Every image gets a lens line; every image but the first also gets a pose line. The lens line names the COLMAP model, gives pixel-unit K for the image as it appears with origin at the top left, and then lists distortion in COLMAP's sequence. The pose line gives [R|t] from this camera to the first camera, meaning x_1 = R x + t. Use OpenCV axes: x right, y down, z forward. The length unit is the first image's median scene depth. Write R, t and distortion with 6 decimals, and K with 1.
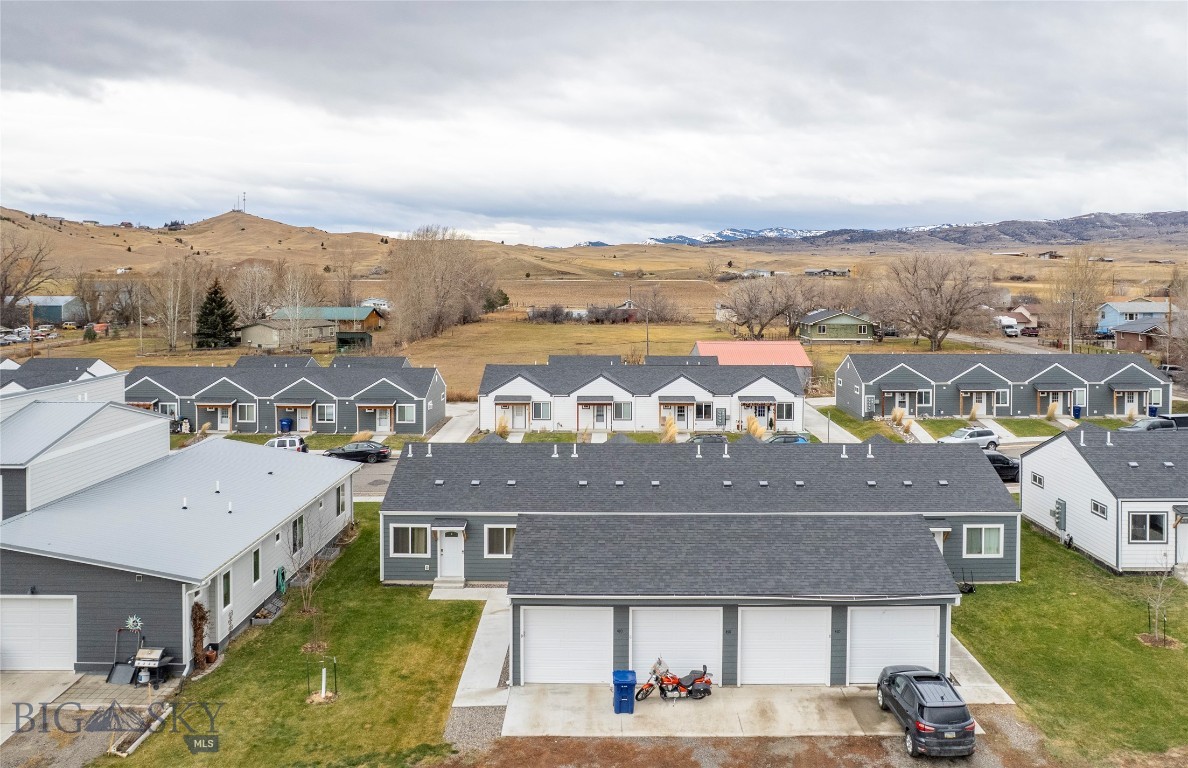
lens RADIAL K [[972.7, 0, 602.3], [0, 972.7, 268.1], [0, 0, 1]] dist [-0.057449, 0.021497]
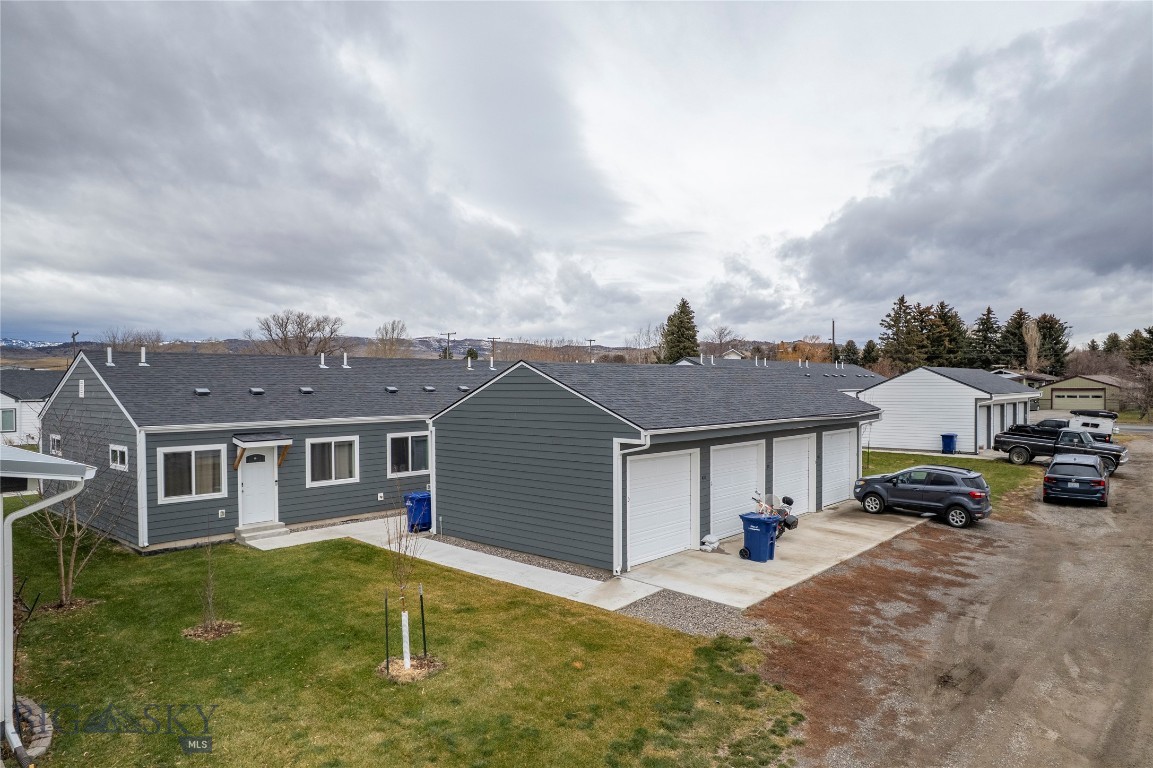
lens RADIAL K [[741.2, 0, 579.9], [0, 741.2, 388.9], [0, 0, 1]] dist [-0.055110, 0.034678]
pose [[0.656068, -0.010136, 0.754633, -0.353053], [0.001279, 0.999923, 0.012319, 0.203628], [-0.754700, -0.007117, 0.656031, 0.467163]]
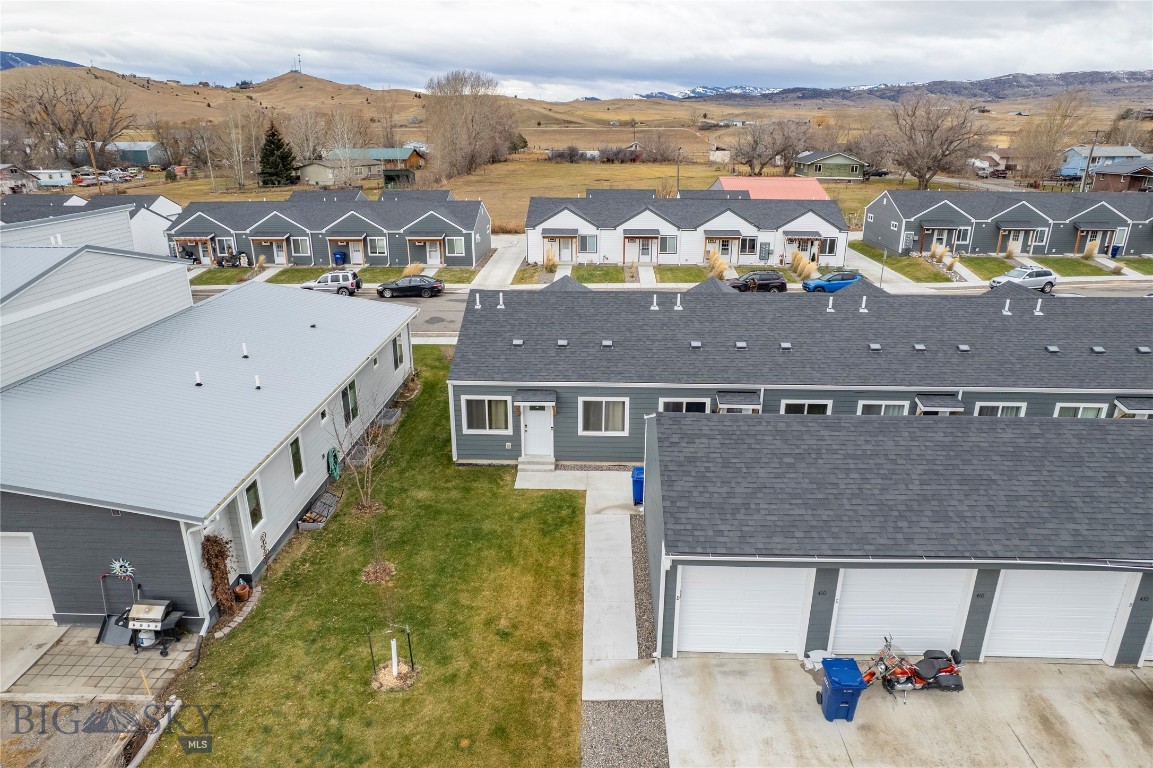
lens RADIAL K [[741.2, 0, 575.7], [0, 741.2, 389.4], [0, 0, 1]] dist [-0.055110, 0.034678]
pose [[0.999731, 0.008578, -0.021567, -0.101035], [-0.000677, 0.939590, 0.342300, 0.043686], [0.023200, -0.342194, 0.939343, 0.385827]]
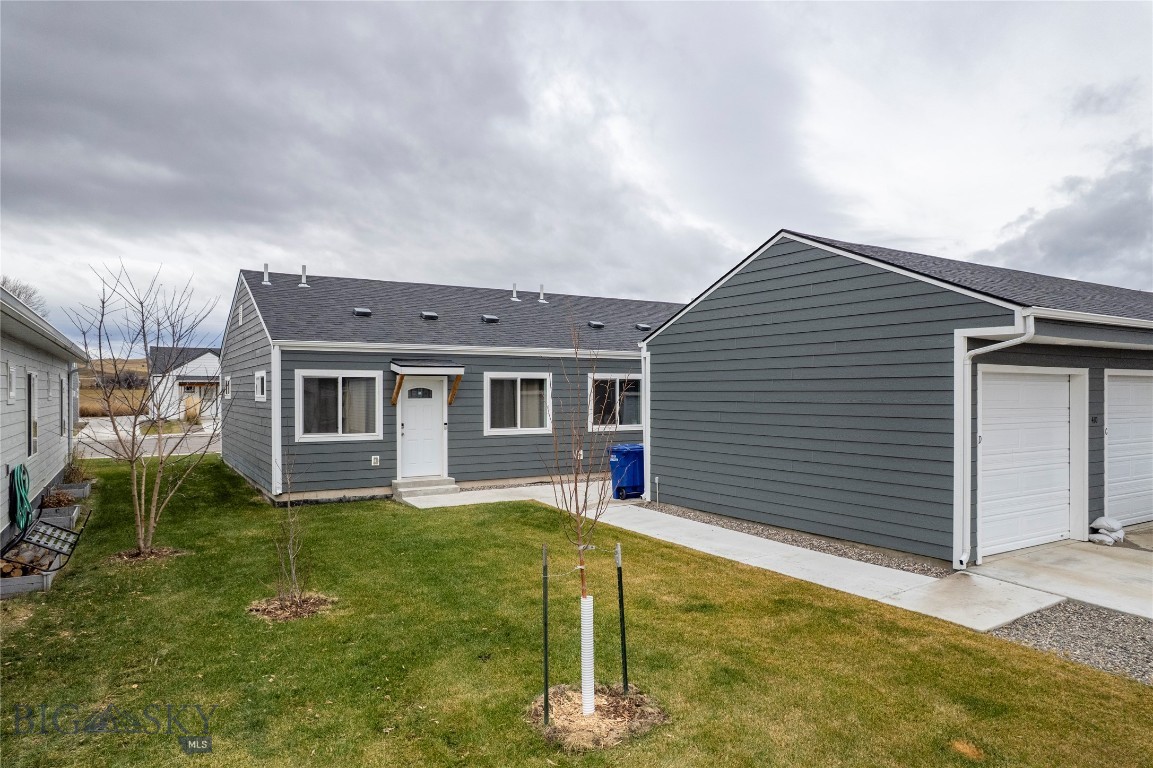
lens RADIAL K [[741.2, 0, 582.8], [0, 741.2, 392.4], [0, 0, 1]] dist [-0.055110, 0.034678]
pose [[0.842057, -0.002026, 0.539385, -0.267745], [-0.001917, 0.999975, 0.006749, 0.249001], [-0.539385, -0.006717, 0.842032, 0.576216]]
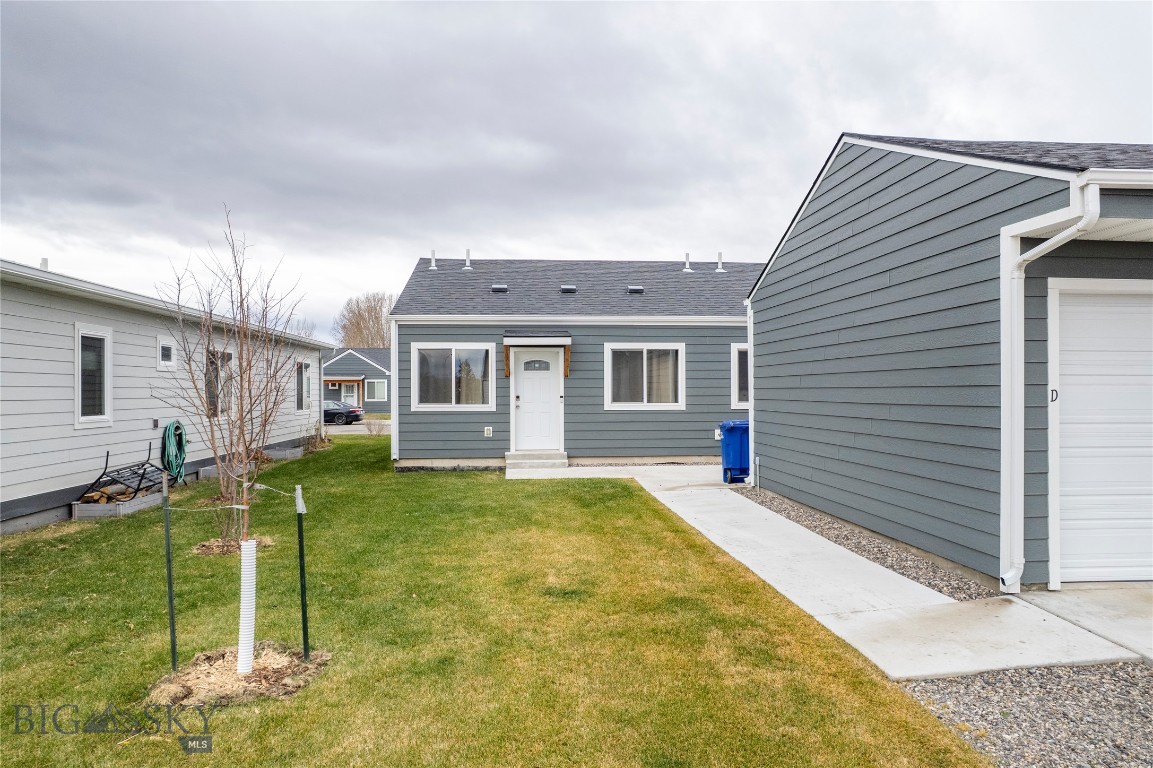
lens RADIAL K [[741.2, 0, 574.8], [0, 741.2, 387.0], [0, 0, 1]] dist [-0.055110, 0.034678]
pose [[0.995120, -0.004593, 0.098564, -0.159368], [0.004506, 0.999989, 0.001106, 0.261753], [-0.098568, -0.000656, 0.995130, 0.566404]]
